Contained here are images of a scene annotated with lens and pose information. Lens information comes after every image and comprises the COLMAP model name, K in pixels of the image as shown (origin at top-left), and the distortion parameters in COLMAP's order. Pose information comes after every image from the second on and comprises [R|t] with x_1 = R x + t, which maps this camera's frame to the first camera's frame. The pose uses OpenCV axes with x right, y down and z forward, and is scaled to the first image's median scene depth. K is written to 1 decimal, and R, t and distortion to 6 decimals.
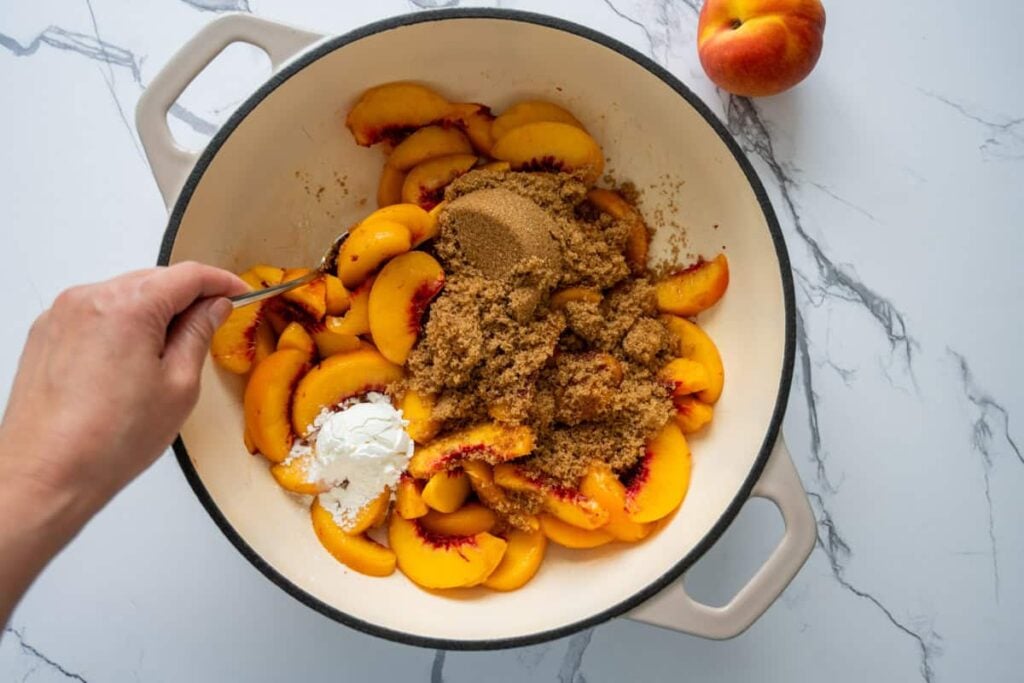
lens RADIAL K [[930.0, 0, 512.0], [0, 930.0, 341.5], [0, 0, 1]] dist [-0.005906, 0.013885]
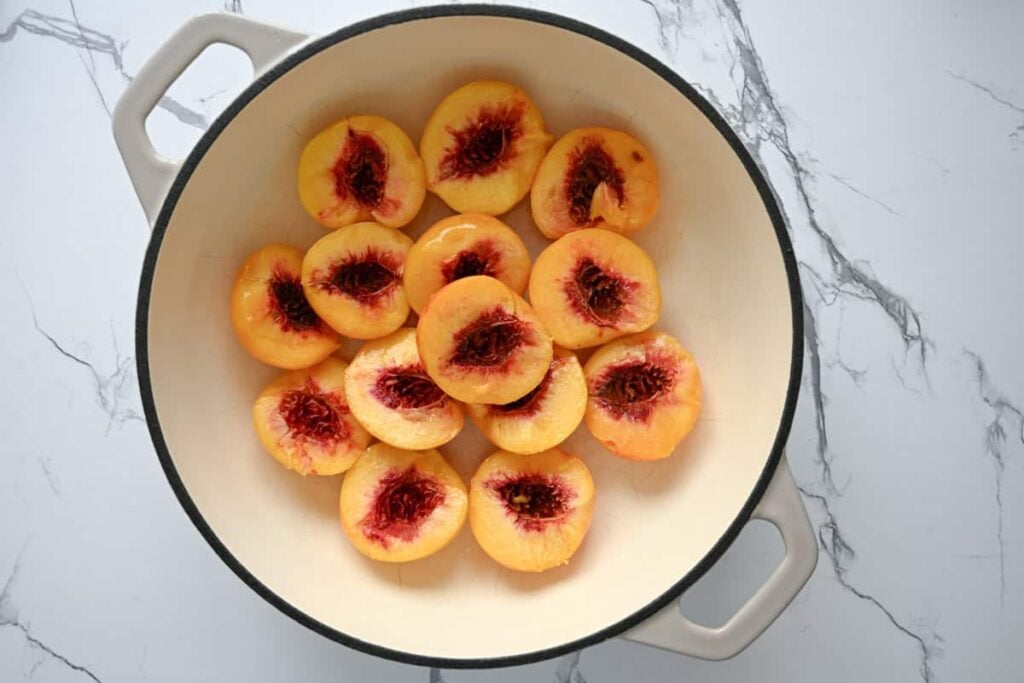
lens RADIAL K [[930.0, 0, 512.0], [0, 930.0, 341.5], [0, 0, 1]] dist [-0.005906, 0.013885]
pose [[0.999731, 0.004539, -0.022750, 0.022417], [-0.002253, 0.995033, 0.099524, -0.095896], [0.023089, -0.099446, 0.994775, 0.032473]]
